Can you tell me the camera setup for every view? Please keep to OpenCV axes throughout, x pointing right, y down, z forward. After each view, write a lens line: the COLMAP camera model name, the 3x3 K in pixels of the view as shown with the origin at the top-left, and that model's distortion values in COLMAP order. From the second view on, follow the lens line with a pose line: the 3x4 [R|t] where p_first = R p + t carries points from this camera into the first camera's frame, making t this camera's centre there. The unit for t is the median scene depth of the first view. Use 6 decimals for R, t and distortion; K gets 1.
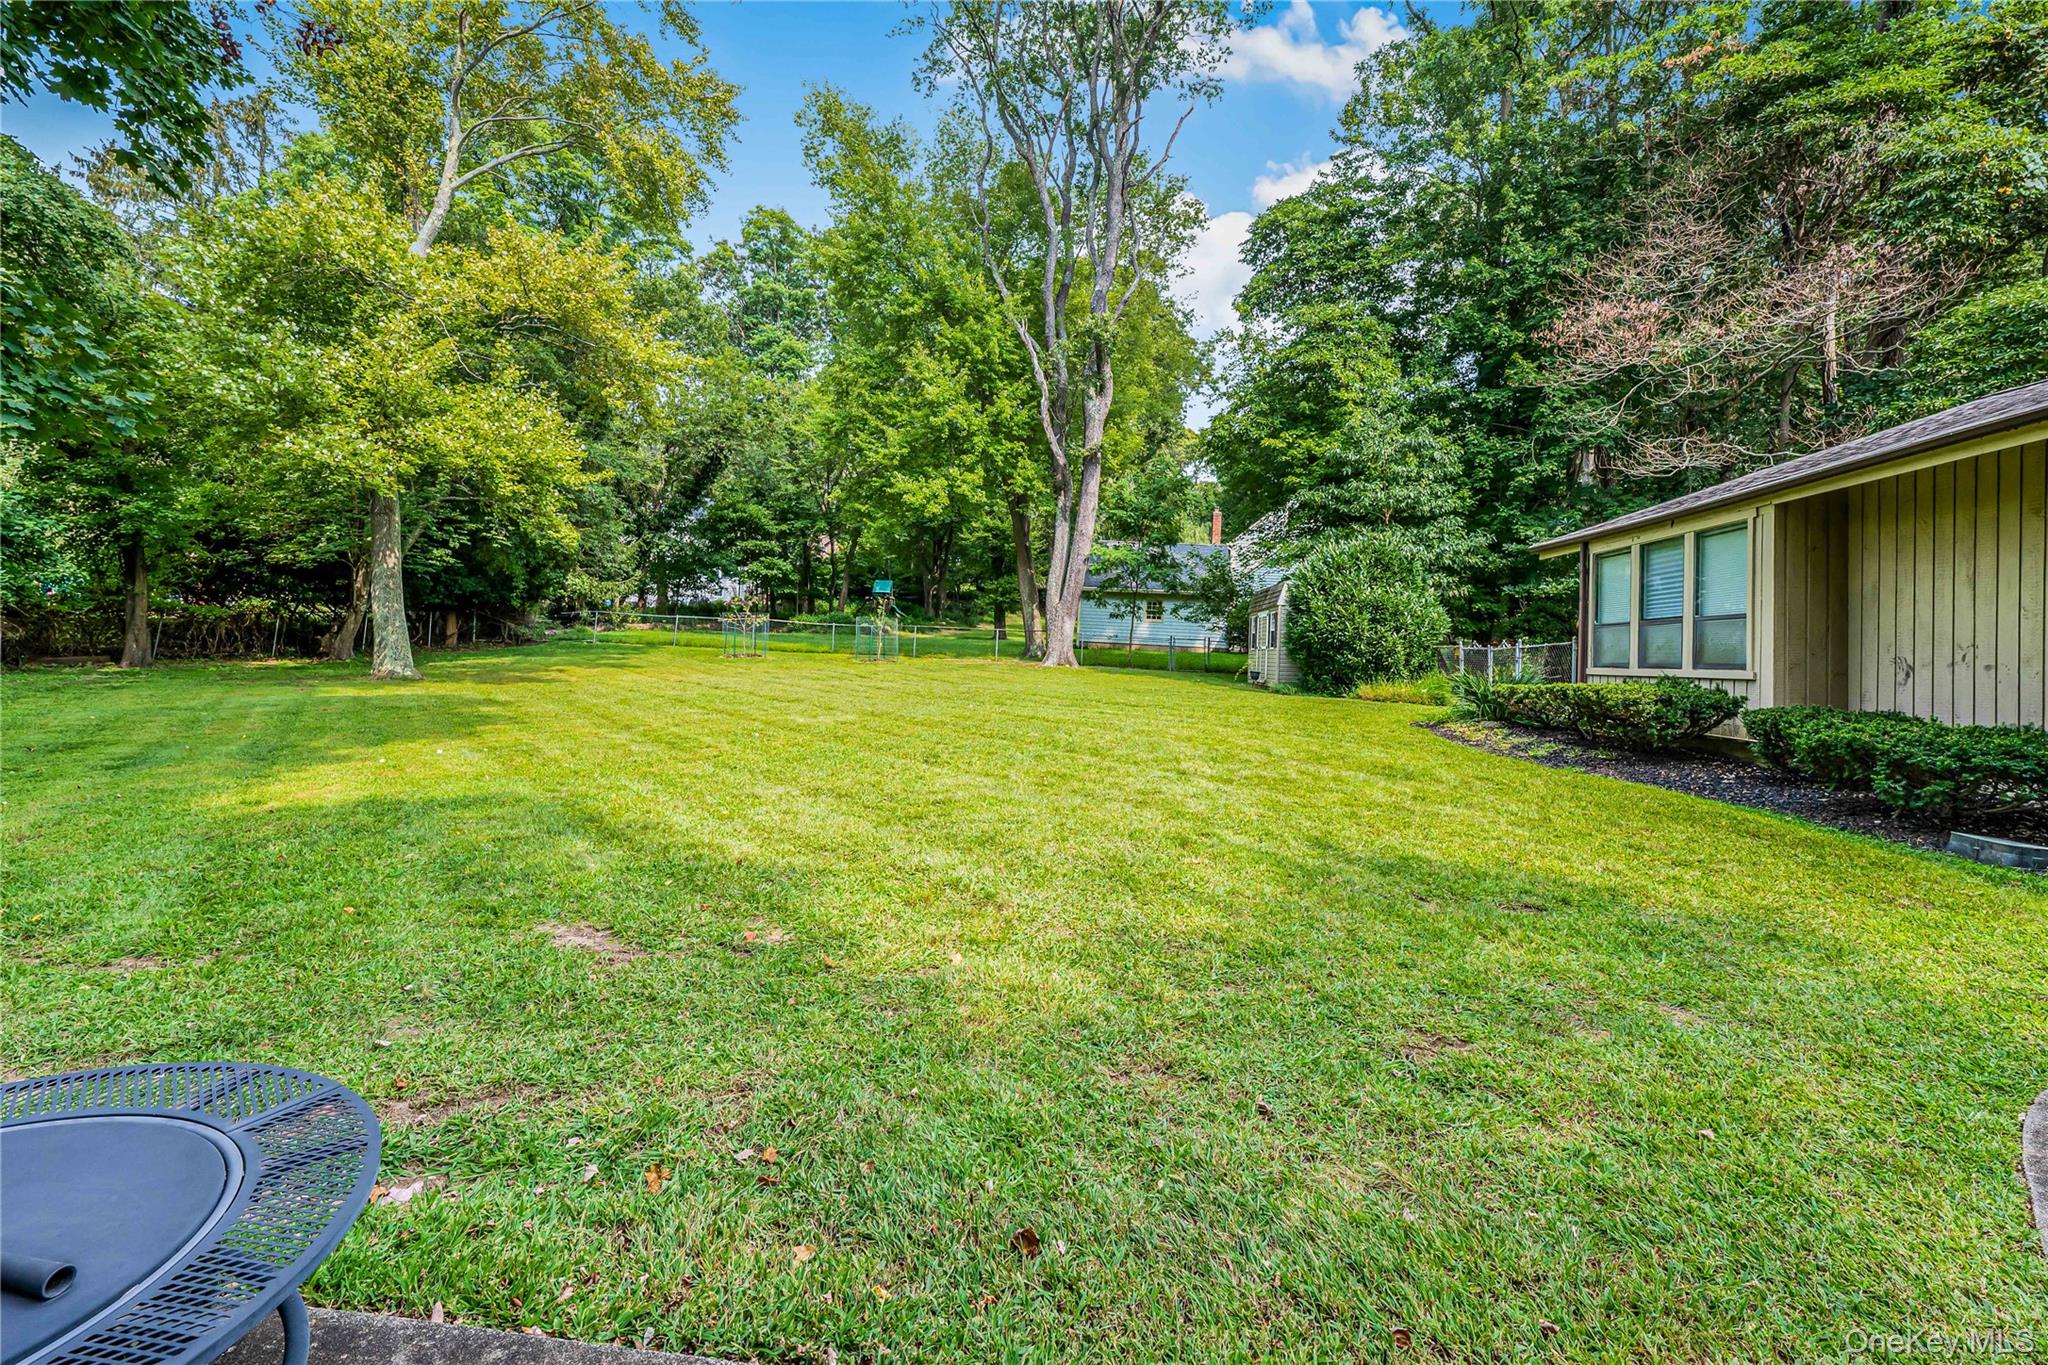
lens RADIAL K [[850.3, 0, 1038.4], [0, 850.3, 613.8], [0, 0, 1]] dist [0.003691, 0.000798]
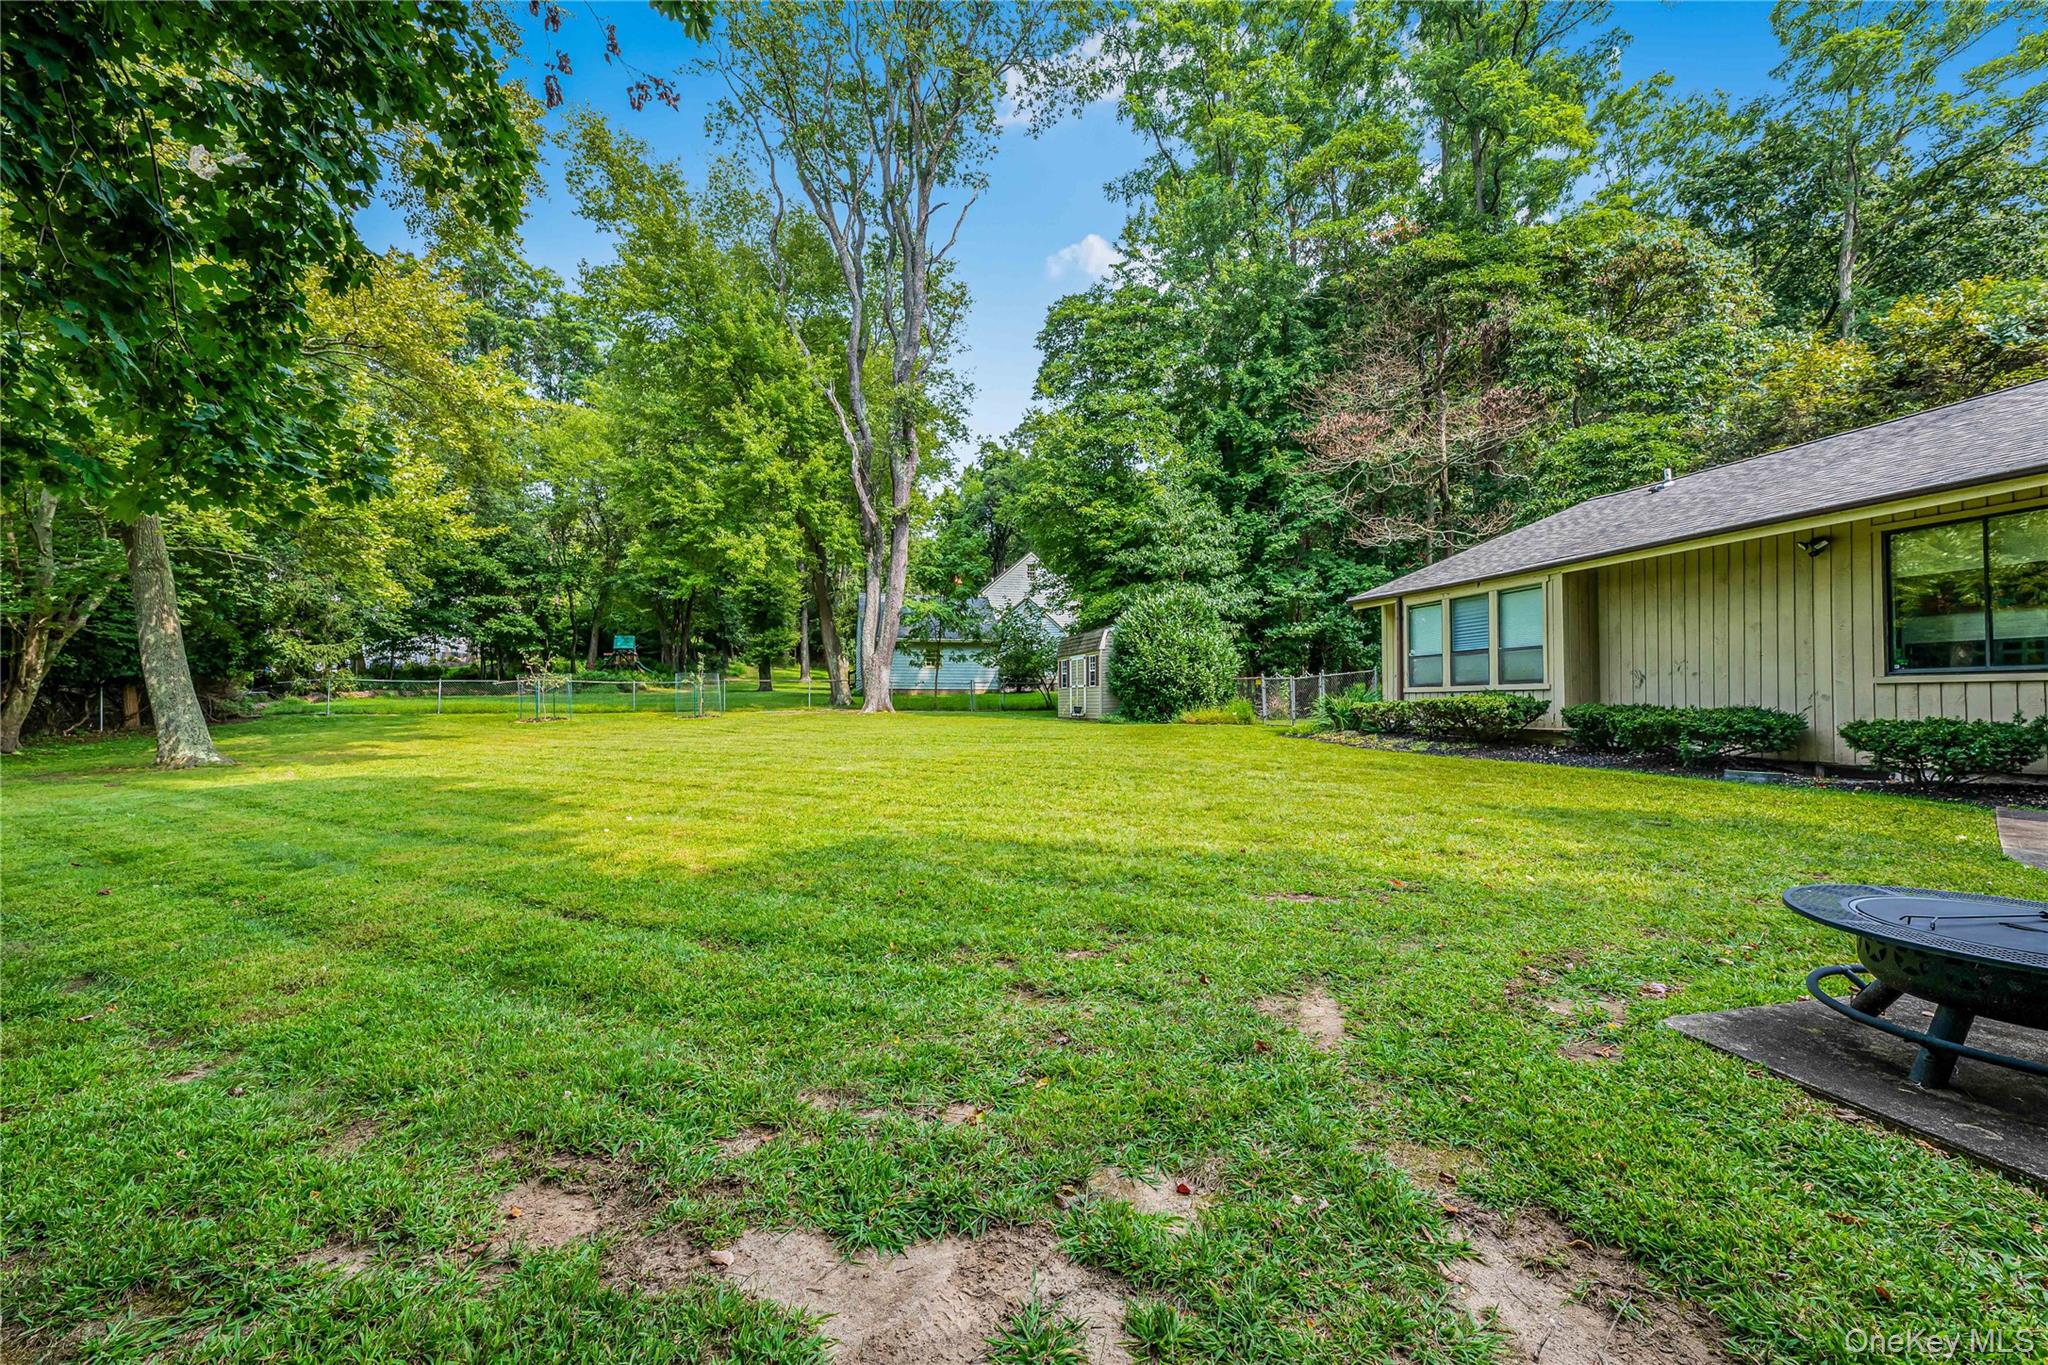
lens RADIAL K [[793.7, 0, 1022.3], [0, 793.7, 690.2], [0, 0, 1]] dist [0.003846, 0.000280]
pose [[0.941770, -0.045488, 0.333166, -0.152380], [0.033054, 0.998533, 0.042897, -0.003582], [-0.334628, -0.029386, 0.941892, -0.004686]]
